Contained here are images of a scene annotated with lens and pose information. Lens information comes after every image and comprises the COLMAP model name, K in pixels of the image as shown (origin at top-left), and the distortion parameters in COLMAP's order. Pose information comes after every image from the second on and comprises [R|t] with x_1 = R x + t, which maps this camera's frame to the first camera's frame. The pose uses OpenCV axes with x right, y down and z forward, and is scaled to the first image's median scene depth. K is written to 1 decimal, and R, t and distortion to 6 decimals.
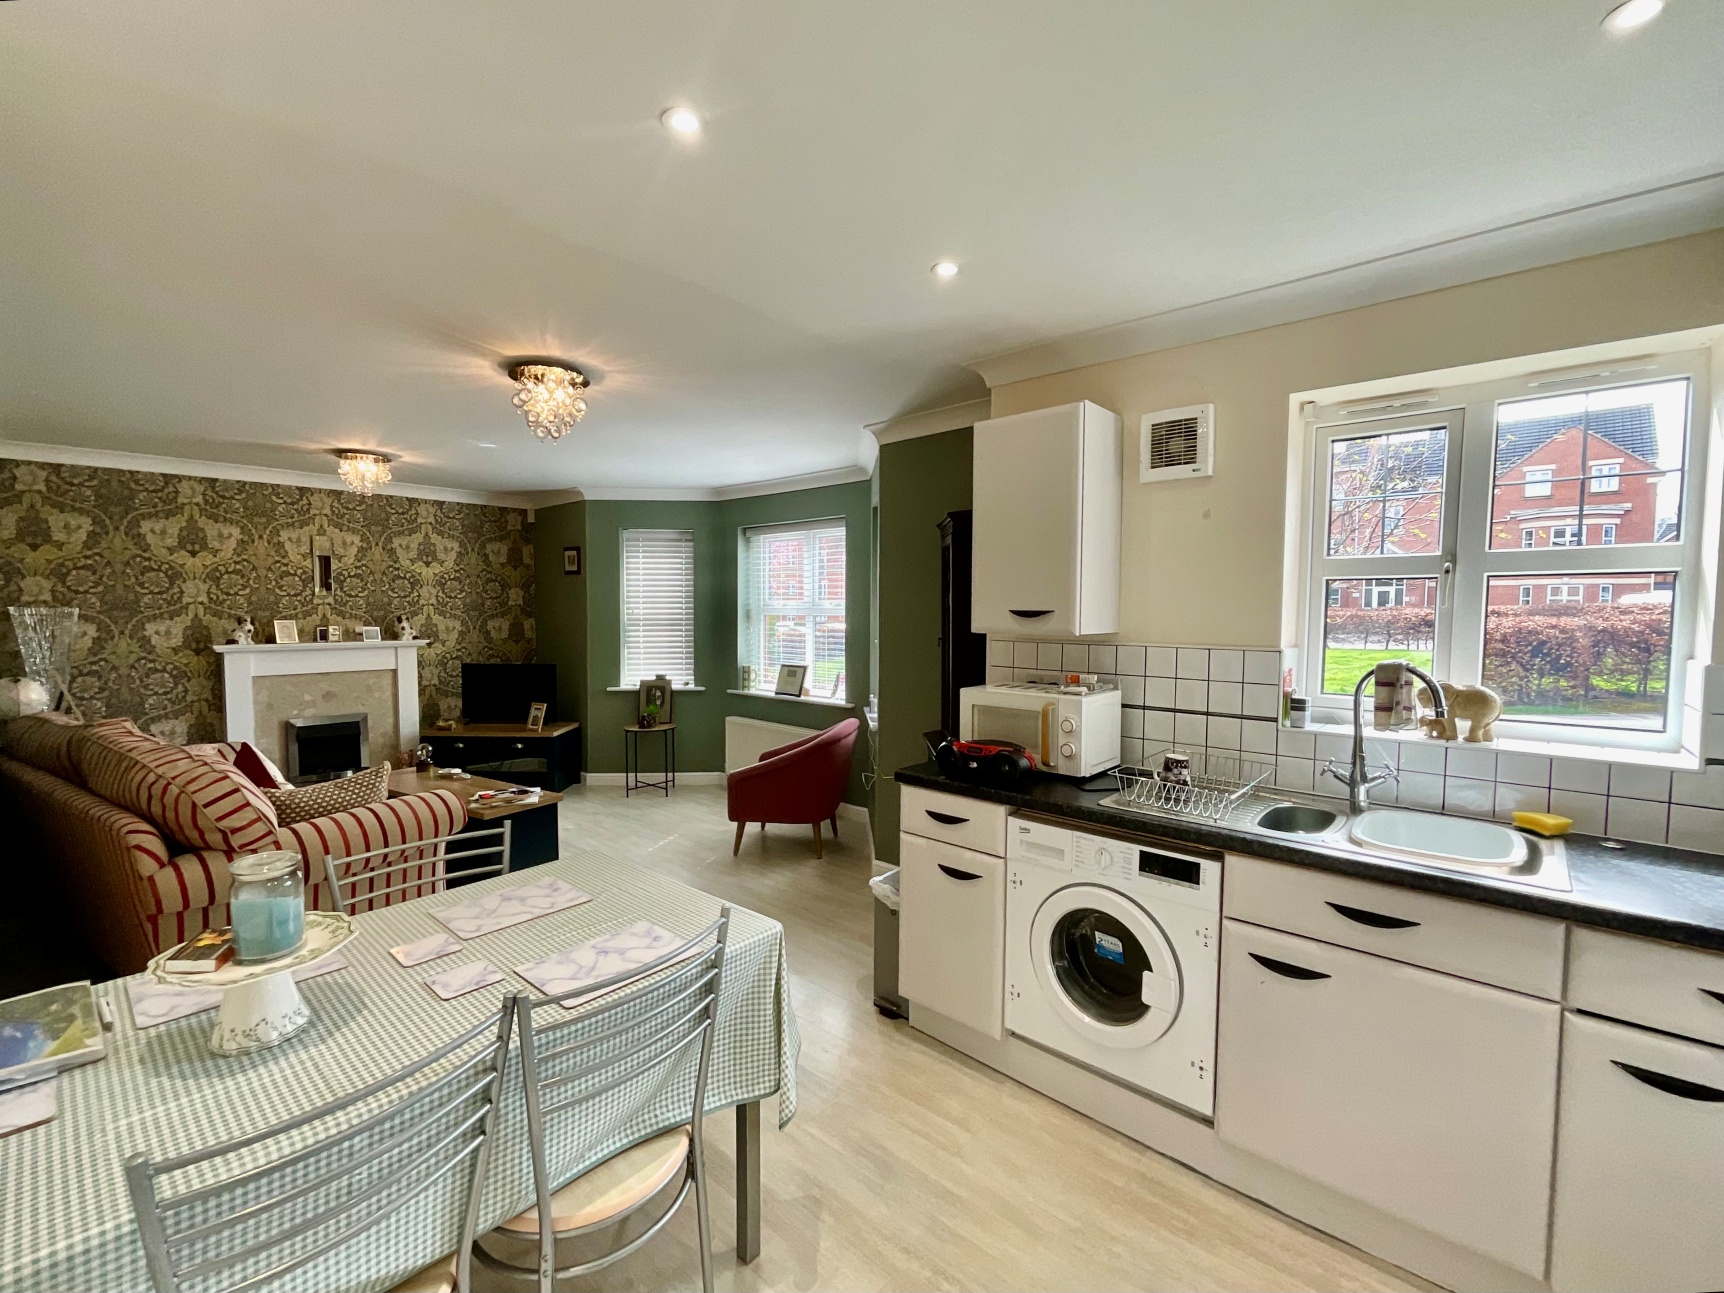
lens RADIAL K [[726.4, 0, 848.5], [0, 726.4, 649.2], [0, 0, 1]] dist [0.000696, -0.000714]
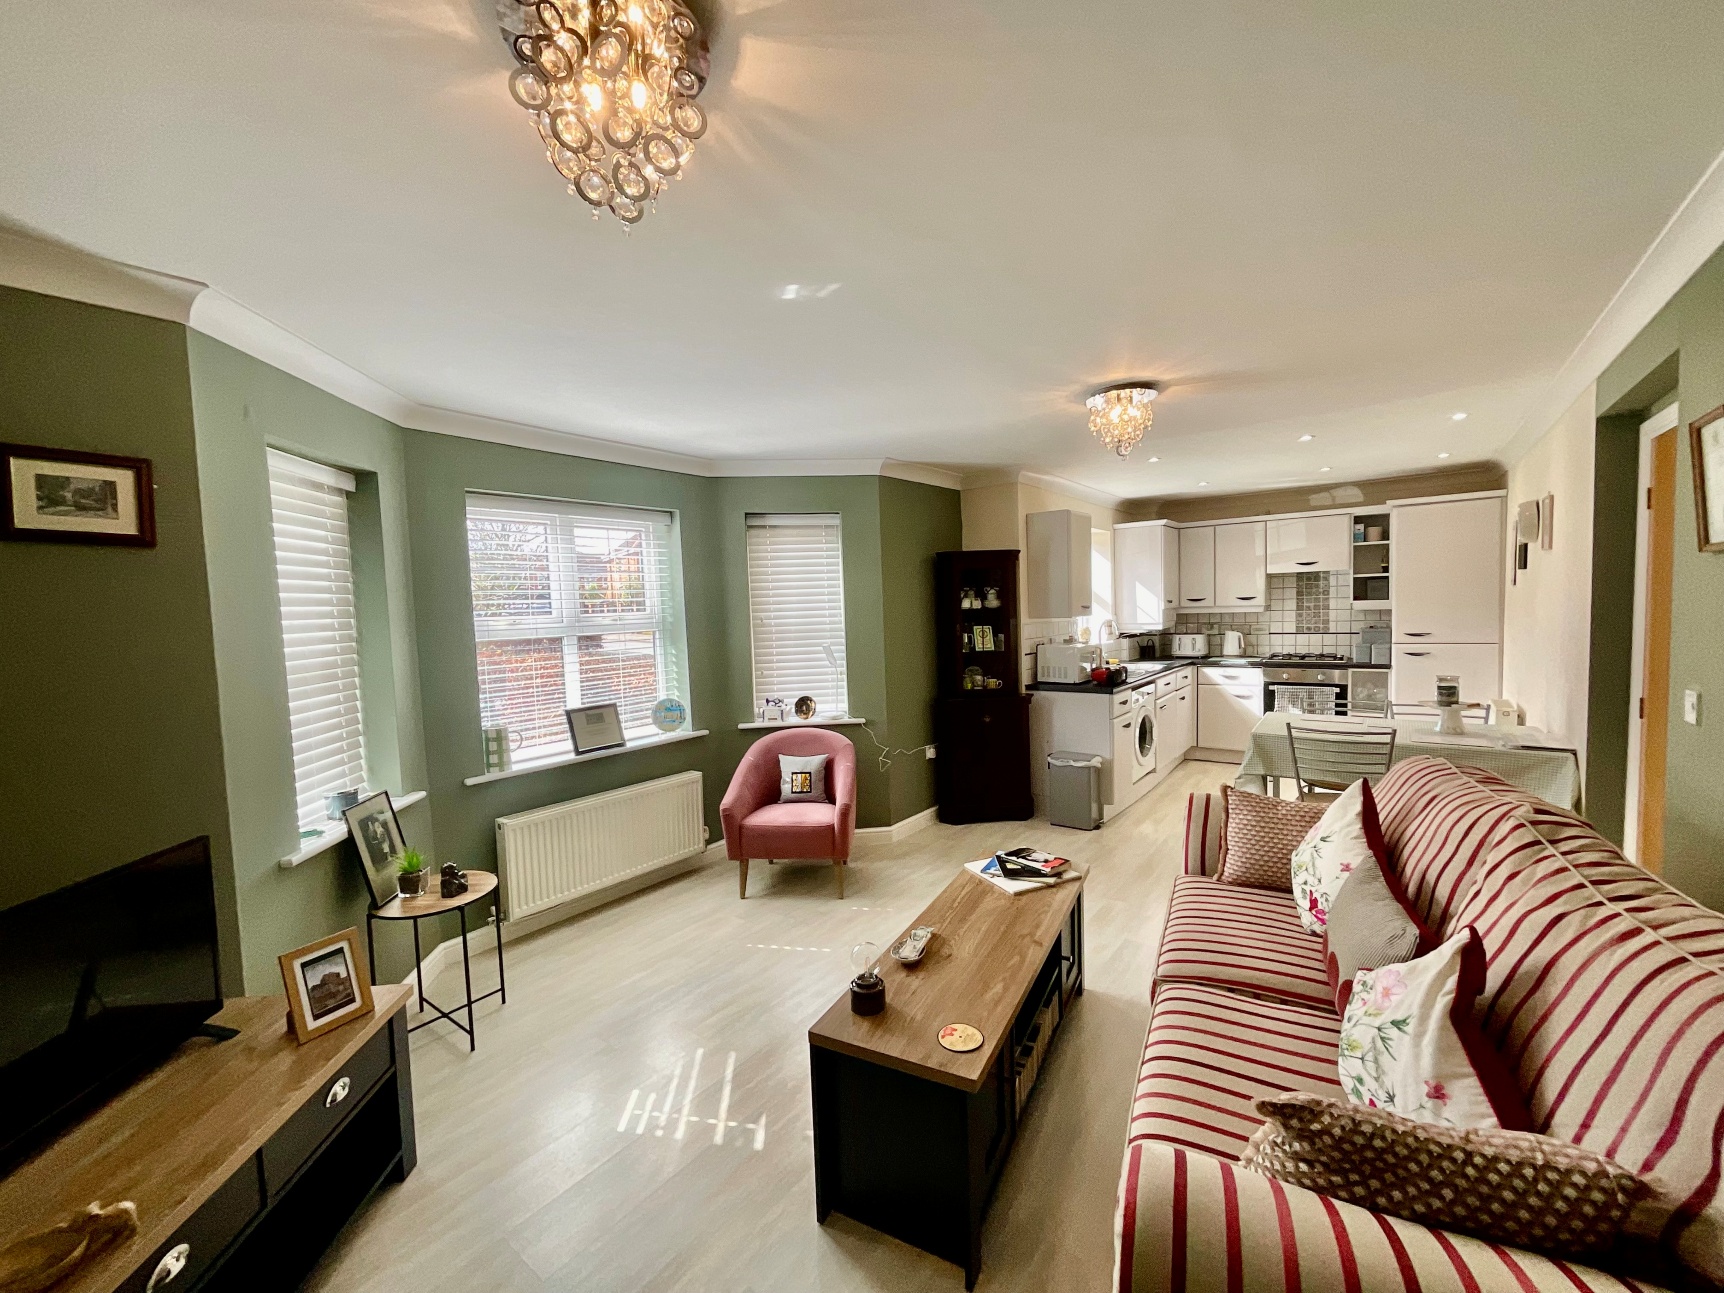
lens RADIAL K [[698.5, 0, 864.1], [0, 698.5, 646.2], [0, 0, 1]] dist [0.000710, 0.000056]
pose [[-0.076942, -0.059880, 0.995236, -0.851892], [0.091065, 0.993600, 0.066822, -0.063697], [-0.992868, 0.095773, -0.070997, 0.874168]]
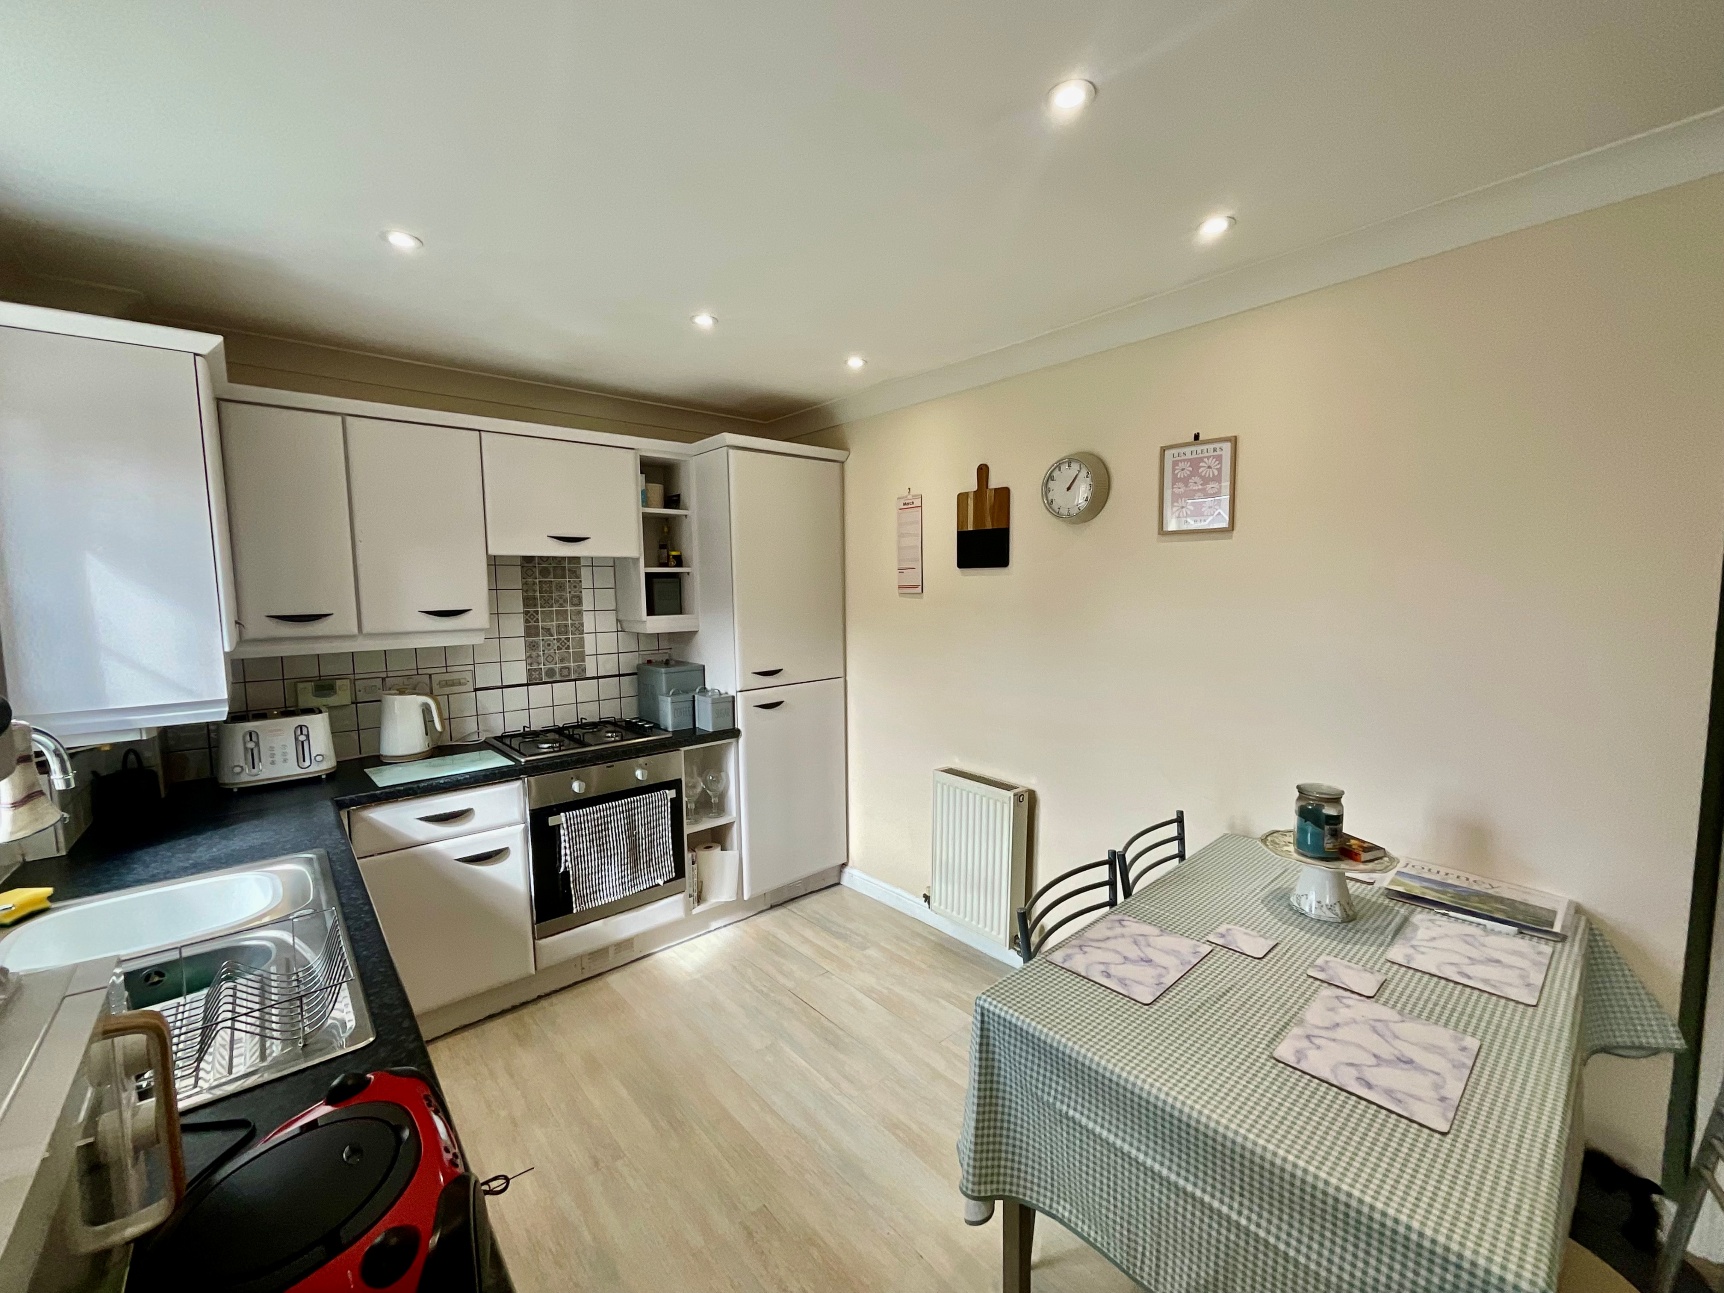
lens RADIAL K [[698.5, 0, 864.1], [0, 698.5, 646.2], [0, 0, 1]] dist [0.000710, 0.000056]
pose [[-0.991220, 0.002068, 0.132206, -0.022404], [0.021359, 0.989250, 0.144666, -0.045880], [-0.130486, 0.146220, -0.980609, 0.560787]]
